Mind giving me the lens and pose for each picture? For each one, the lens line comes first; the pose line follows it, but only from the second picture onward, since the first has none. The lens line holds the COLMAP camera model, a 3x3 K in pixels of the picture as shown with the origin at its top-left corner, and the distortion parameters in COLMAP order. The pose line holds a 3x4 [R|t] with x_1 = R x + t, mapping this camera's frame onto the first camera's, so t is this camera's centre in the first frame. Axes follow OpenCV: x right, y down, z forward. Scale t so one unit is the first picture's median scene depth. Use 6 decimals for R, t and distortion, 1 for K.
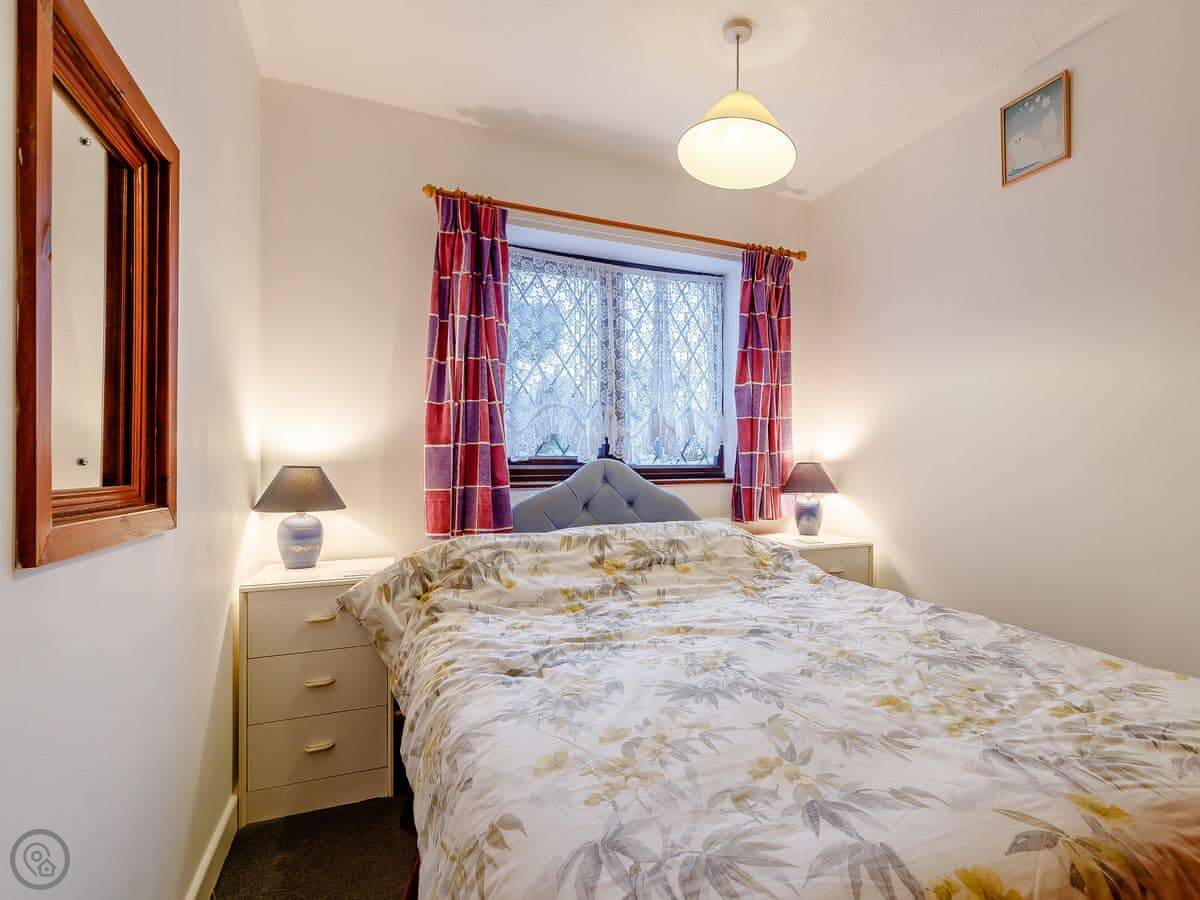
lens RADIAL K [[605.6, 0, 665.1], [0, 605.6, 459.7], [0, 0, 1]] dist [0.005979, -0.003561]
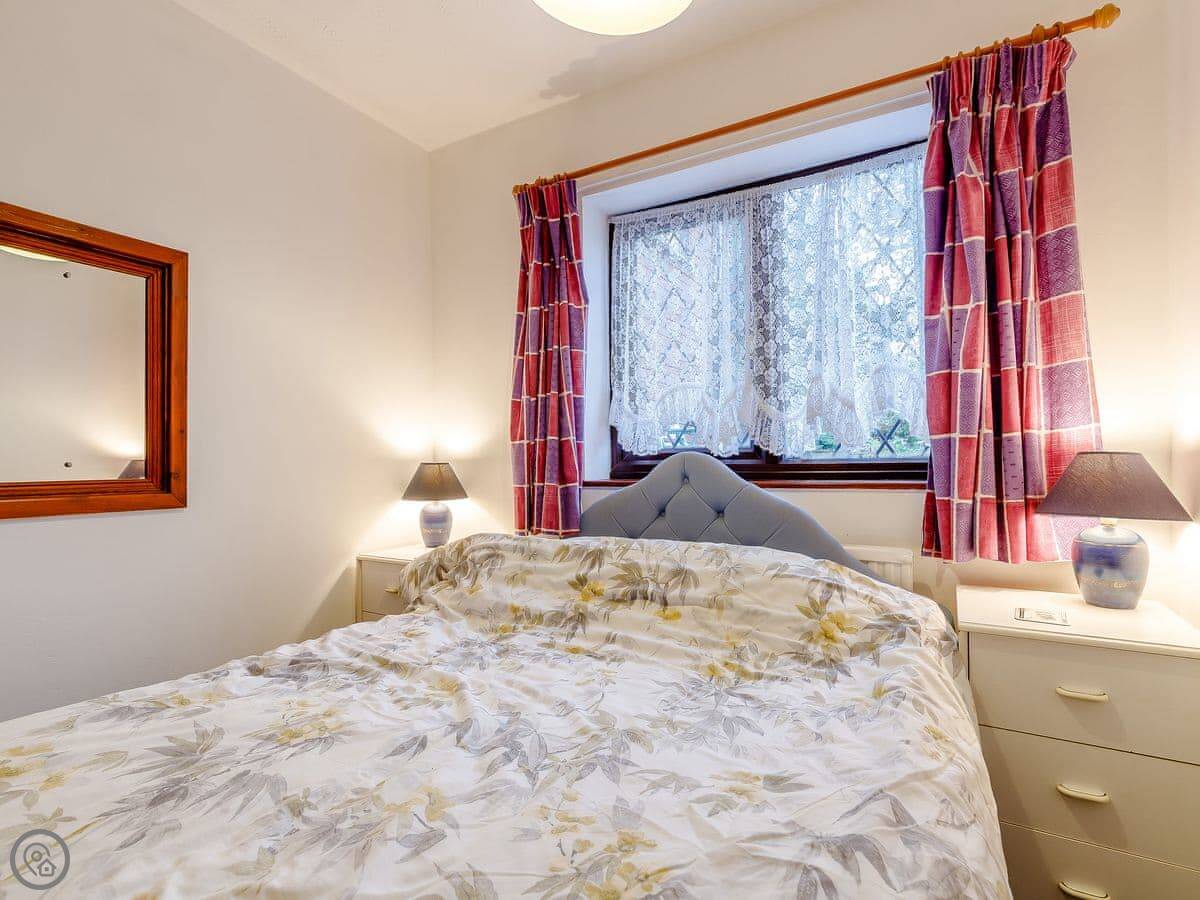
lens RADIAL K [[605.6, 0, 582.4], [0, 605.6, 461.1], [0, 0, 1]] dist [0.005979, -0.003561]
pose [[0.563310, -0.004991, -0.826230, 0.508836], [0.014463, 0.999888, 0.003820, 0.005818], [0.826119, -0.014101, 0.563319, 0.510813]]
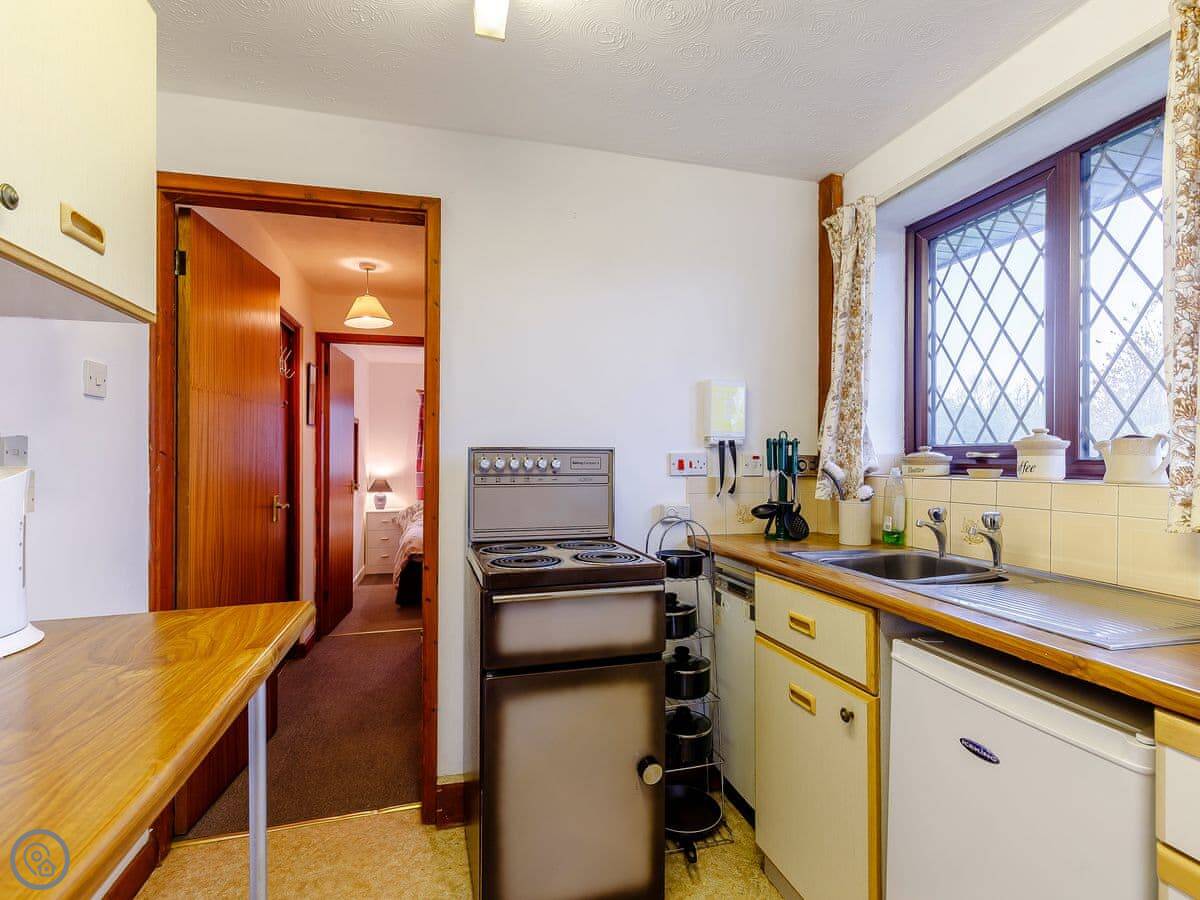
lens RADIAL K [[605.6, 0, 609.7], [0, 605.6, 455.9], [0, 0, 1]] dist [0.005979, -0.003561]
pose [[0.987004, 0.002087, -0.160682, 1.088998], [-0.001636, 0.999994, 0.002938, -0.118494], [0.160687, -0.002637, 0.987002, -1.922868]]
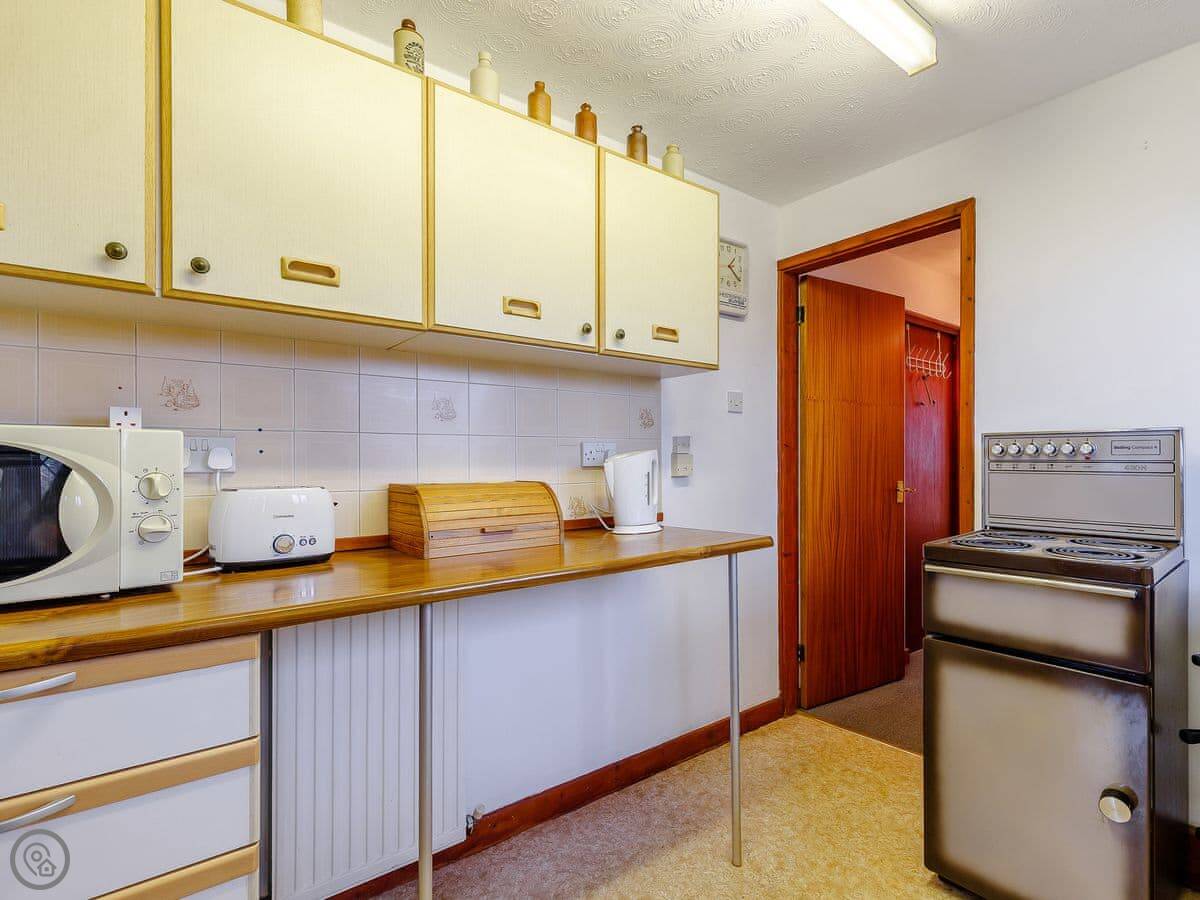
lens RADIAL K [[605.6, 0, 618.4], [0, 605.6, 457.0], [0, 0, 1]] dist [0.005979, -0.003561]
pose [[0.244480, -0.000070, -0.969654, 1.474393], [0.009211, 0.999955, 0.002251, -0.101390], [0.969611, -0.009482, 0.244470, -1.842004]]
